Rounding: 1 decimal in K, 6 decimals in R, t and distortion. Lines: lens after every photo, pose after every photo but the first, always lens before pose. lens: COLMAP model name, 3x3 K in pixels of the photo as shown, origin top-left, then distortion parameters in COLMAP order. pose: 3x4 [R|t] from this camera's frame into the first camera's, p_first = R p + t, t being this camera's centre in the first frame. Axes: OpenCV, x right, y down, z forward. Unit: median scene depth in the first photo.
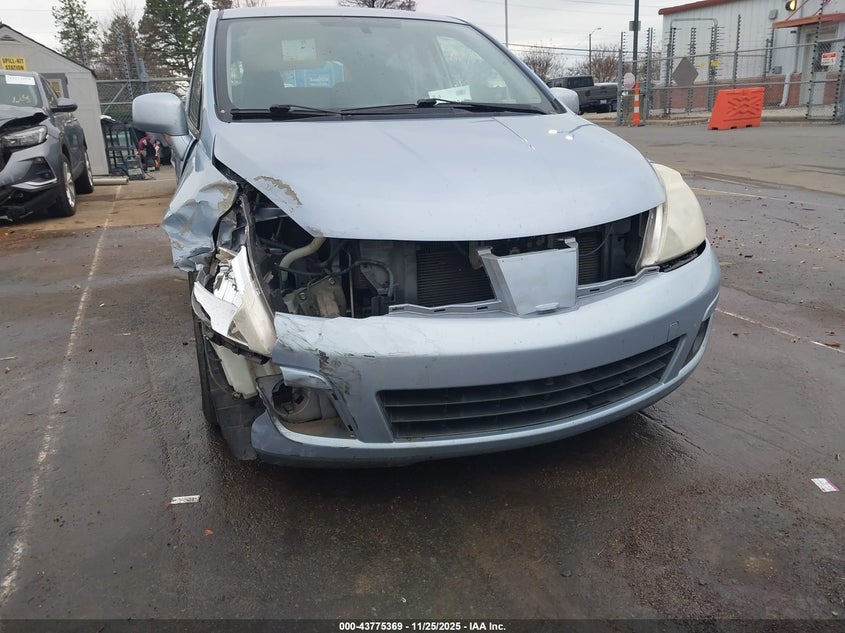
lens RADIAL K [[664.9, 0, 426.1], [0, 664.9, 318.5], [0, 0, 1]] dist [0.047177, -0.046573]
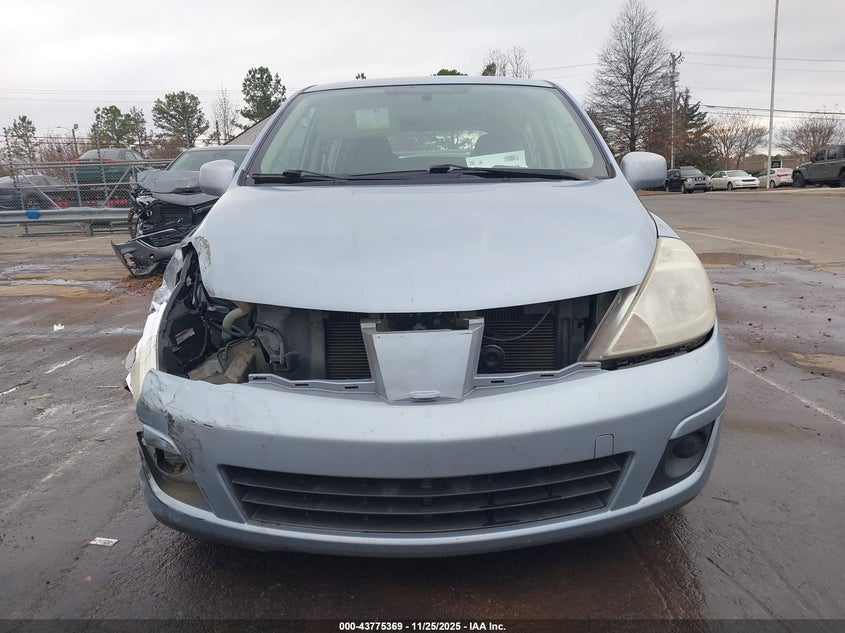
lens RADIAL K [[664.9, 0, 423.0], [0, 664.9, 310.0], [0, 0, 1]] dist [0.047177, -0.046573]
pose [[0.935802, 0.072934, -0.344900, 0.452551], [-0.110241, 0.989840, -0.089797, -0.046964], [0.334846, 0.122055, 0.934334, 0.175349]]
